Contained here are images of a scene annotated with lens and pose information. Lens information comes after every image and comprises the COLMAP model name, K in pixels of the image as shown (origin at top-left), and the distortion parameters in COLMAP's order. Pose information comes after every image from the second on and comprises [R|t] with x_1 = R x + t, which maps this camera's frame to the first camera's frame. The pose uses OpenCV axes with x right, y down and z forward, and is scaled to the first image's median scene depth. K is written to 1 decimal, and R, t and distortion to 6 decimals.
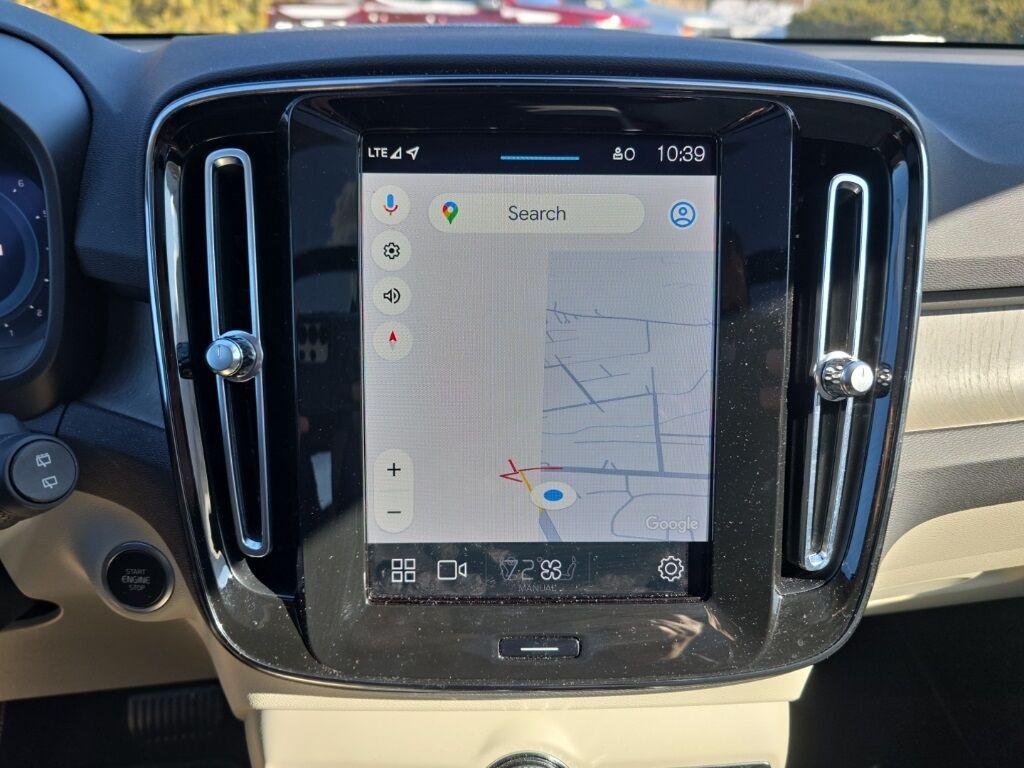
lens RADIAL K [[688.5, 0, 507.9], [0, 688.5, 383.2], [0, 0, 1]] dist [-0.010059, -0.006707]
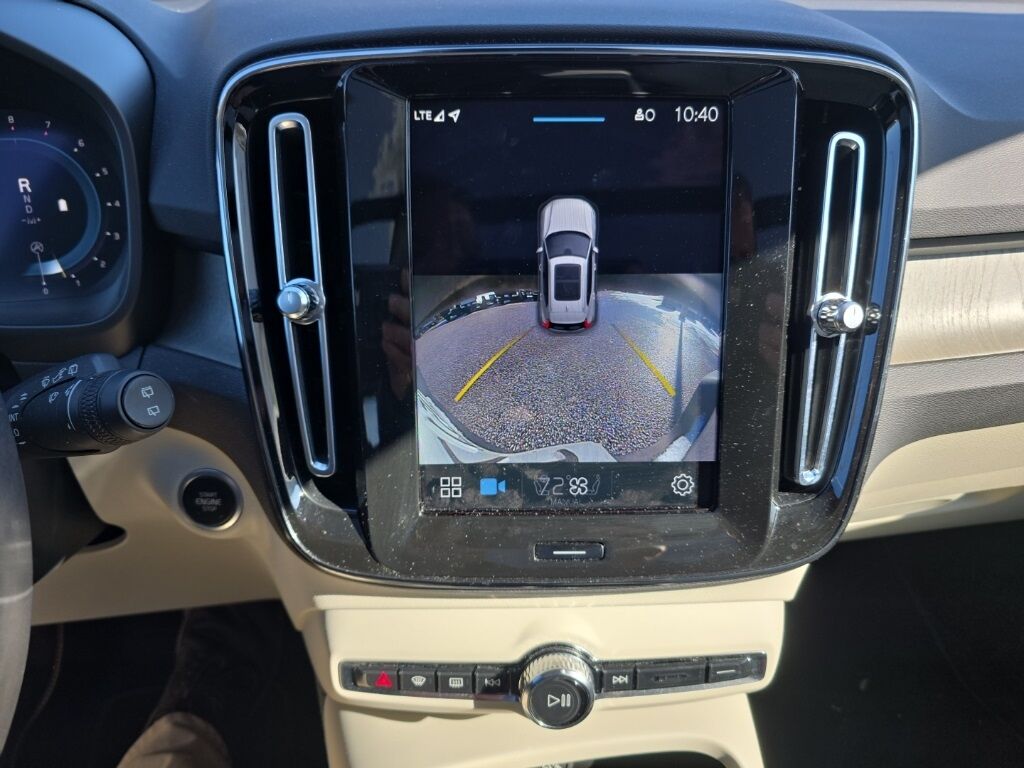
lens RADIAL K [[688.5, 0, 511.8], [0, 688.5, 386.2], [0, 0, 1]] dist [-0.010059, -0.006707]
pose [[0.999964, -0.008062, -0.002754, -0.045015], [0.008257, 0.996736, 0.080304, 0.011340], [0.002098, -0.080324, 0.996767, -0.136461]]
